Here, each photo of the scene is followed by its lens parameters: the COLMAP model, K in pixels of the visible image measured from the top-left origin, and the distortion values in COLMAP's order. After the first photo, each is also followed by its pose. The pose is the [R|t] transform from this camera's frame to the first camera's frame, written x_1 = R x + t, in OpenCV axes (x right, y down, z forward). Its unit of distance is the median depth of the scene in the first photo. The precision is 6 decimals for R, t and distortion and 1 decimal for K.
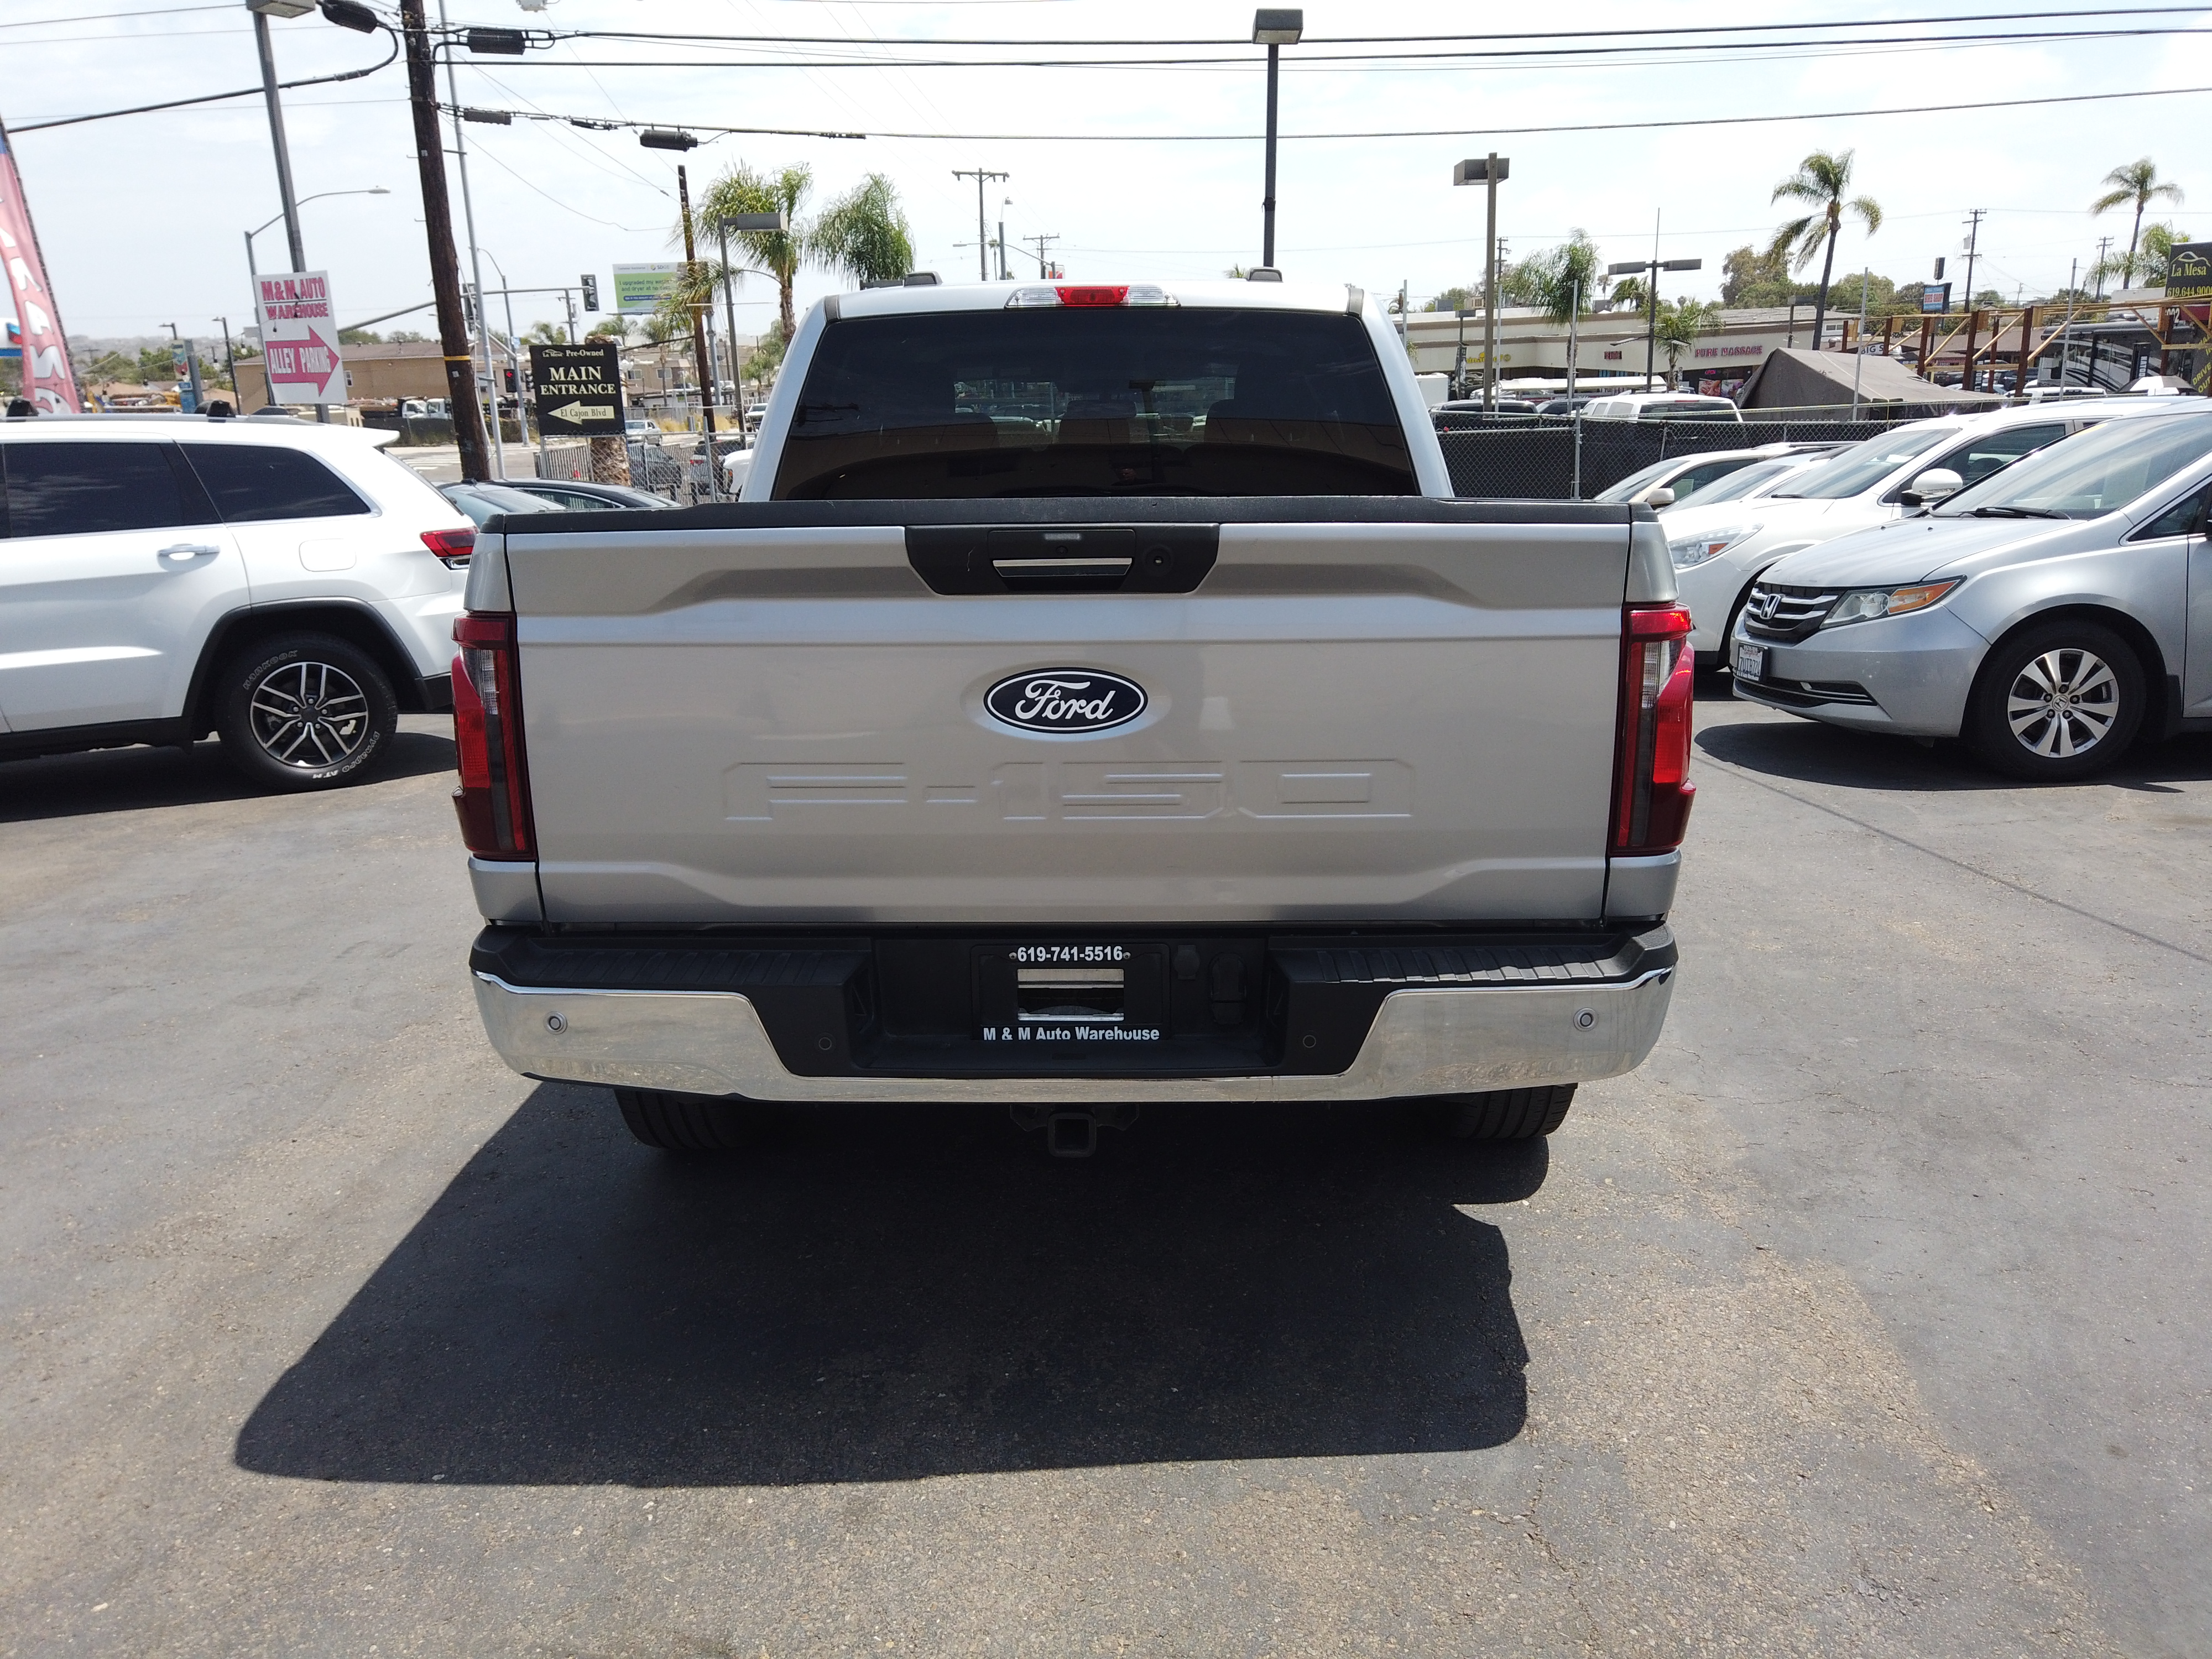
lens RADIAL K [[1646.4, 0, 1096.6], [0, 1646.4, 830.7], [0, 0, 1]] dist [0.036760, -0.016931]
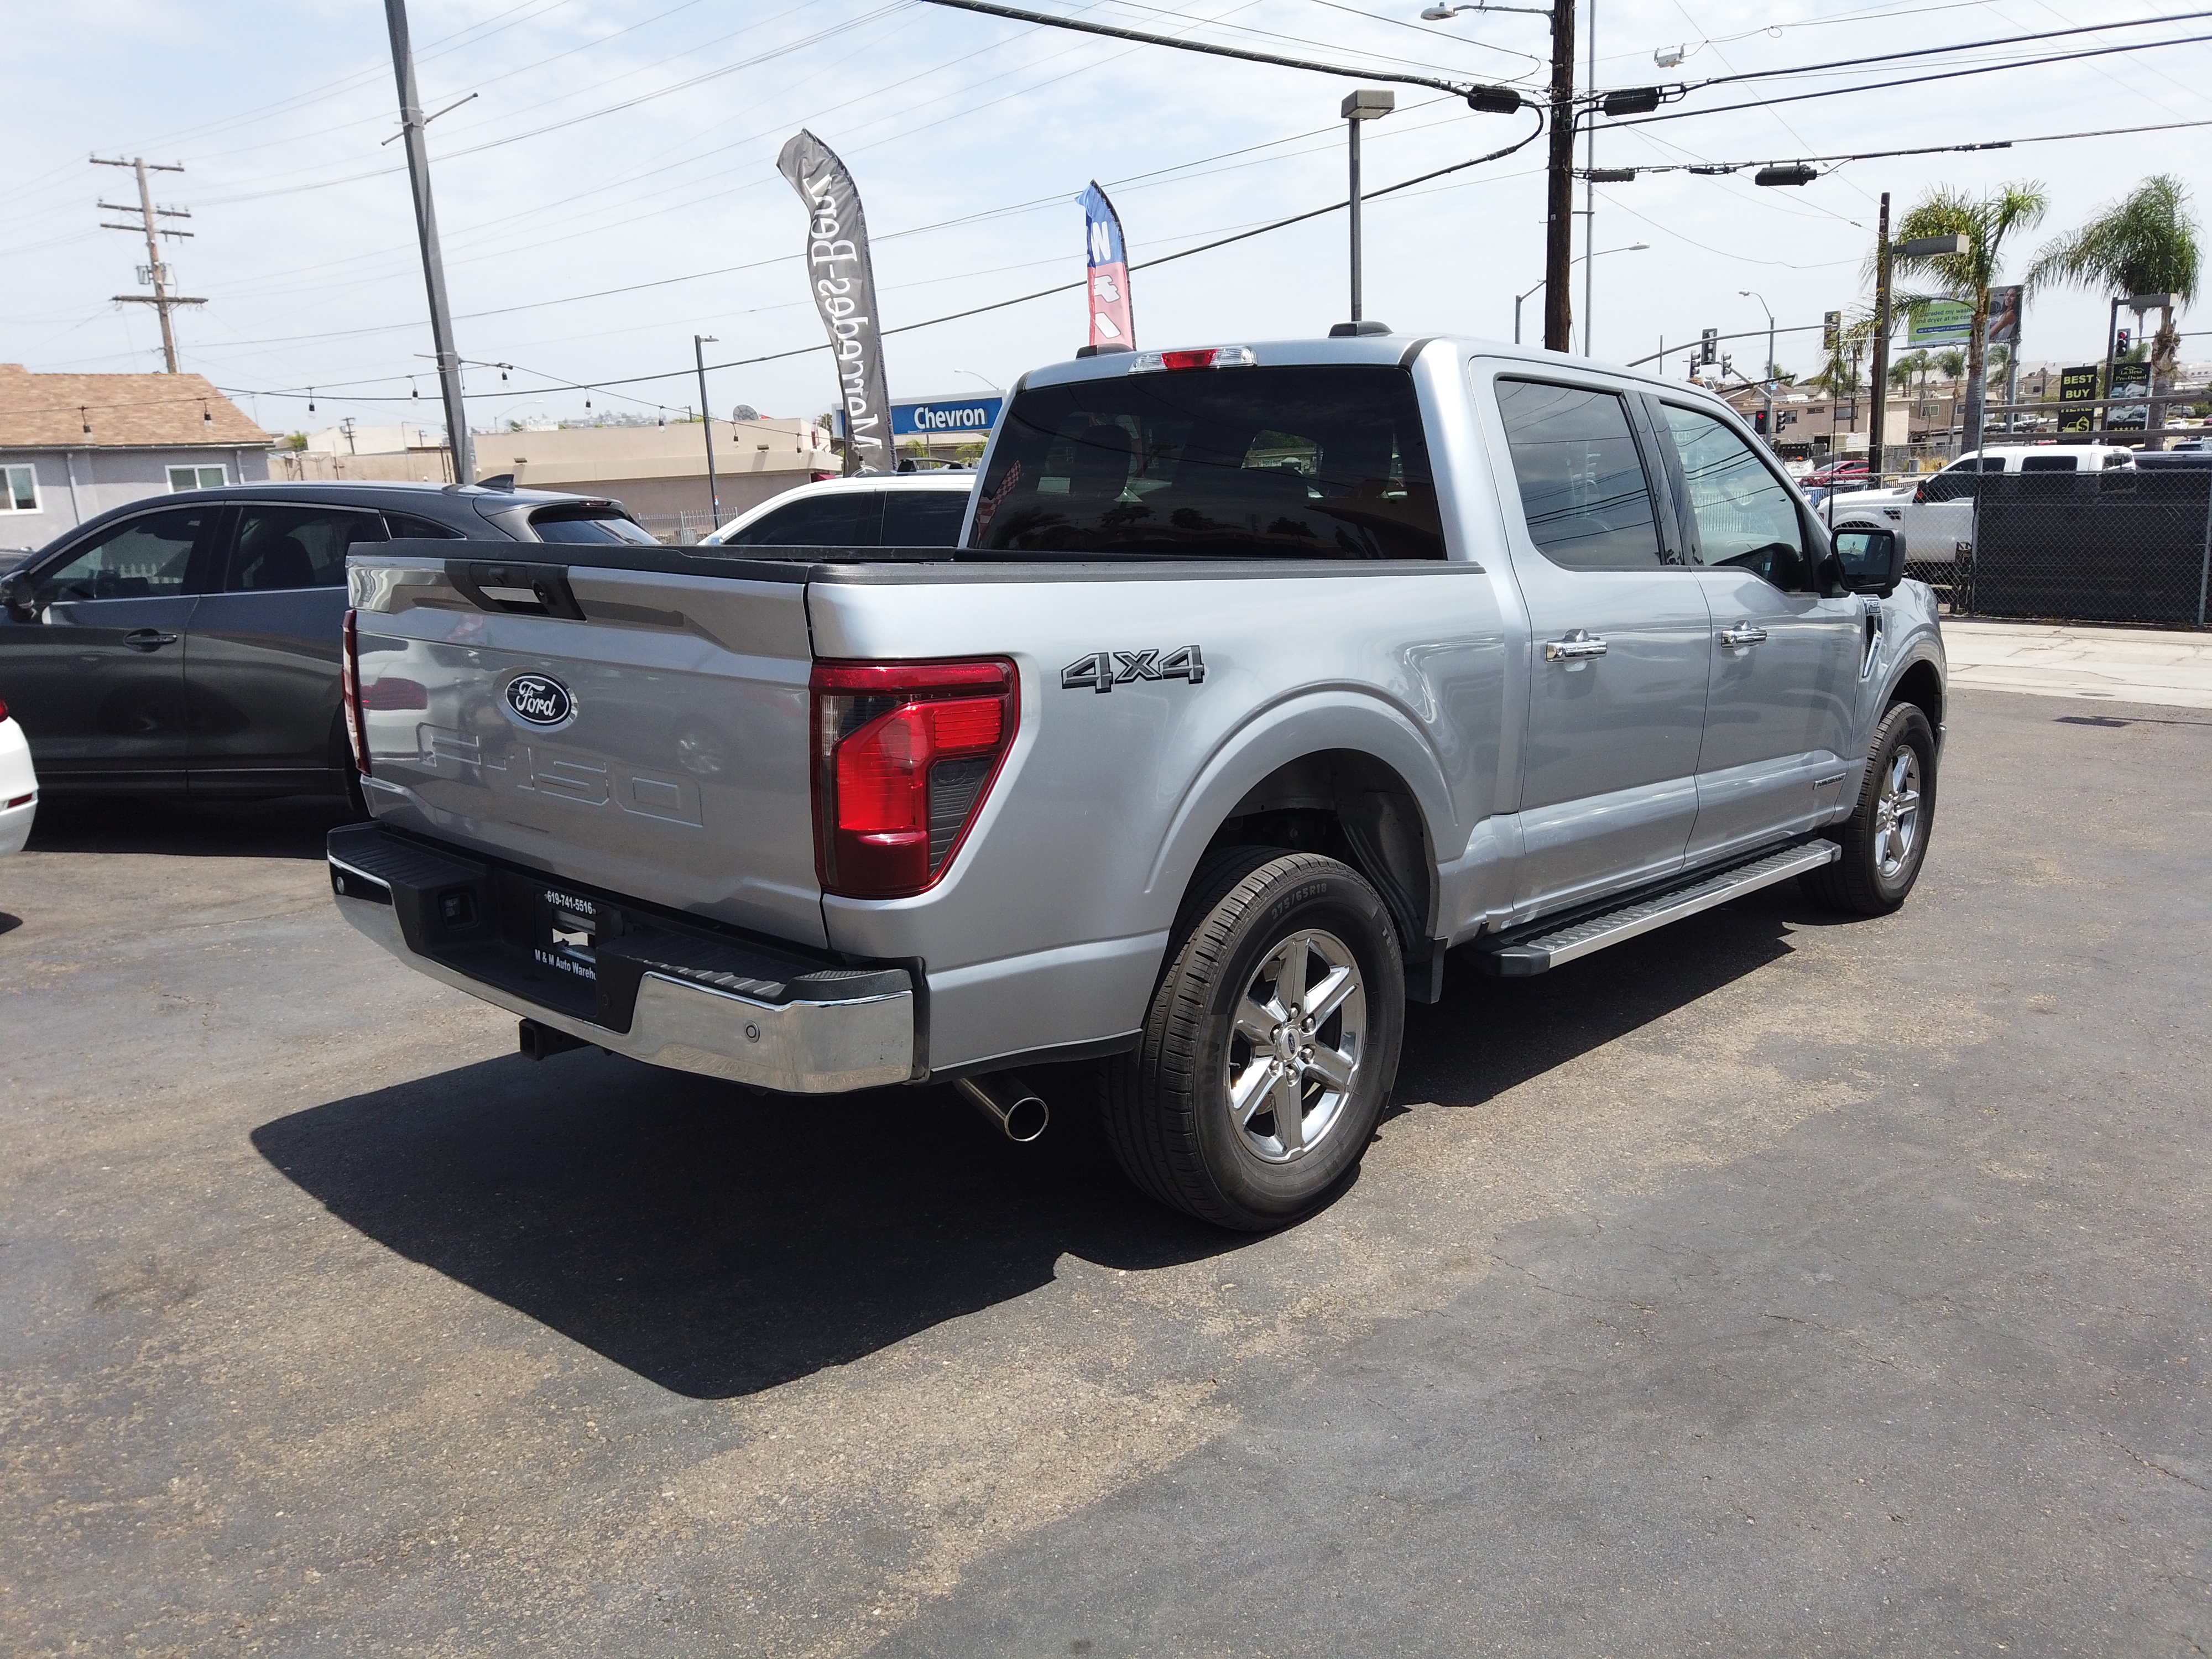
lens RADIAL K [[1646.4, 0, 1092.7], [0, 1646.4, 827.5], [0, 0, 1]] dist [0.036760, -0.016931]
pose [[0.751078, 0.139708, -0.645262, 0.118349], [-0.156364, 0.987190, 0.031734, -0.009130], [0.641429, 0.077061, 0.763302, 0.031004]]
